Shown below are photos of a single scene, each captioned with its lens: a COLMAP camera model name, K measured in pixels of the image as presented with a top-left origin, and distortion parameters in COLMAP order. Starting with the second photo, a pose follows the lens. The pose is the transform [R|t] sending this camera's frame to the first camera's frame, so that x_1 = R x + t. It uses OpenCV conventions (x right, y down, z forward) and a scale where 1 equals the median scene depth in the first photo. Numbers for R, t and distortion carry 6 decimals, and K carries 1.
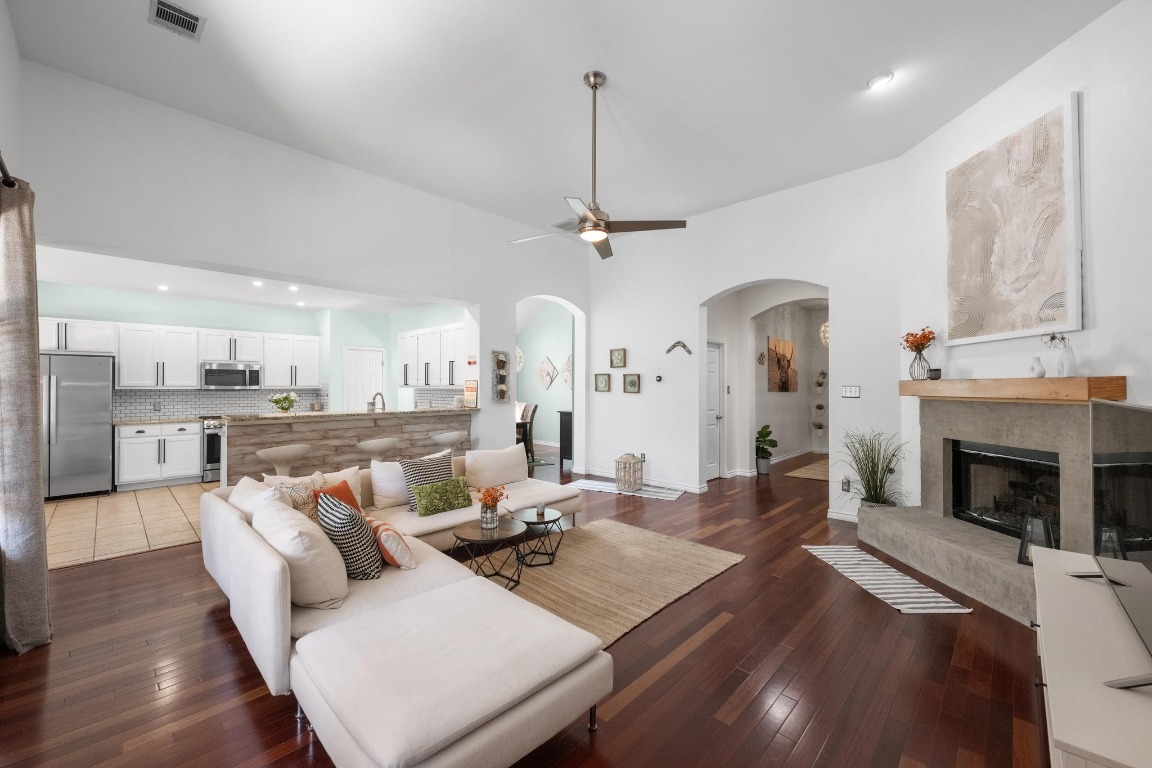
lens RADIAL K [[451.2, 0, 581.4], [0, 451.2, 382.6], [0, 0, 1]] dist [-0.003808, 0.000466]
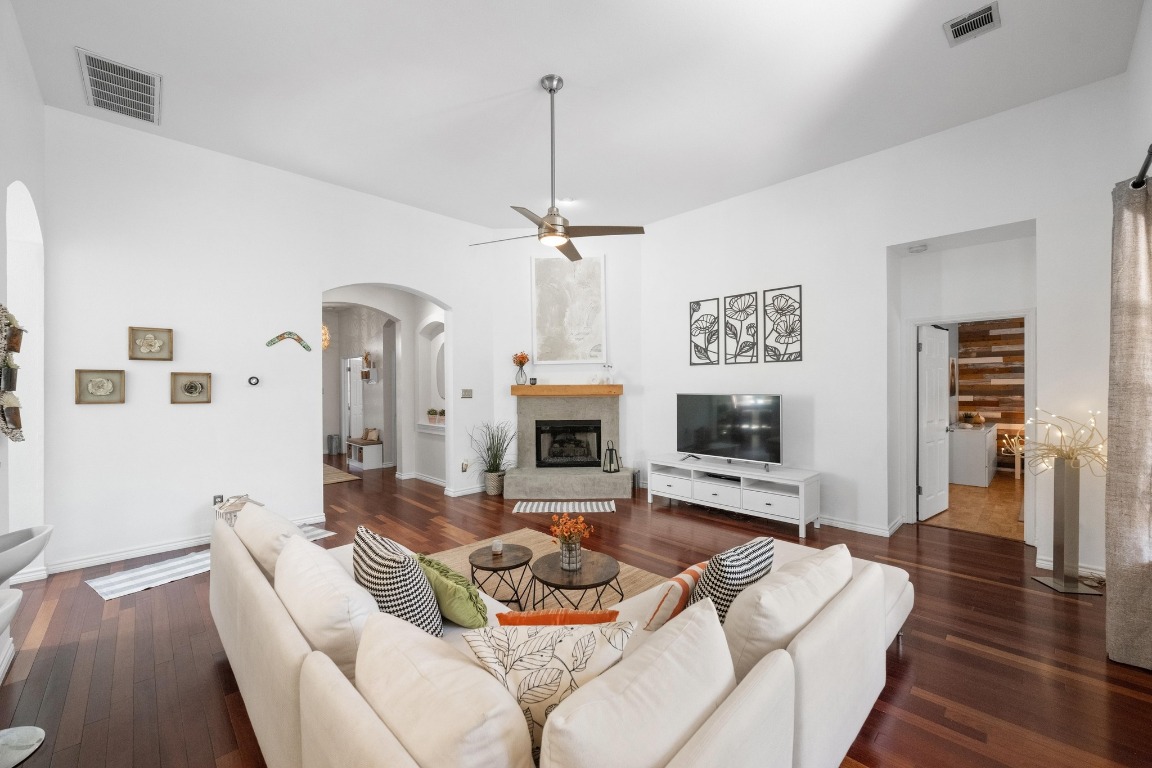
lens RADIAL K [[451.2, 0, 575.7], [0, 451.2, 387.0], [0, 0, 1]] dist [-0.003808, 0.000466]
pose [[0.047631, -0.004592, 0.998854, -0.818922], [-0.002726, 0.999985, 0.004727, -0.006861], [-0.998861, -0.002948, 0.047618, 0.764998]]
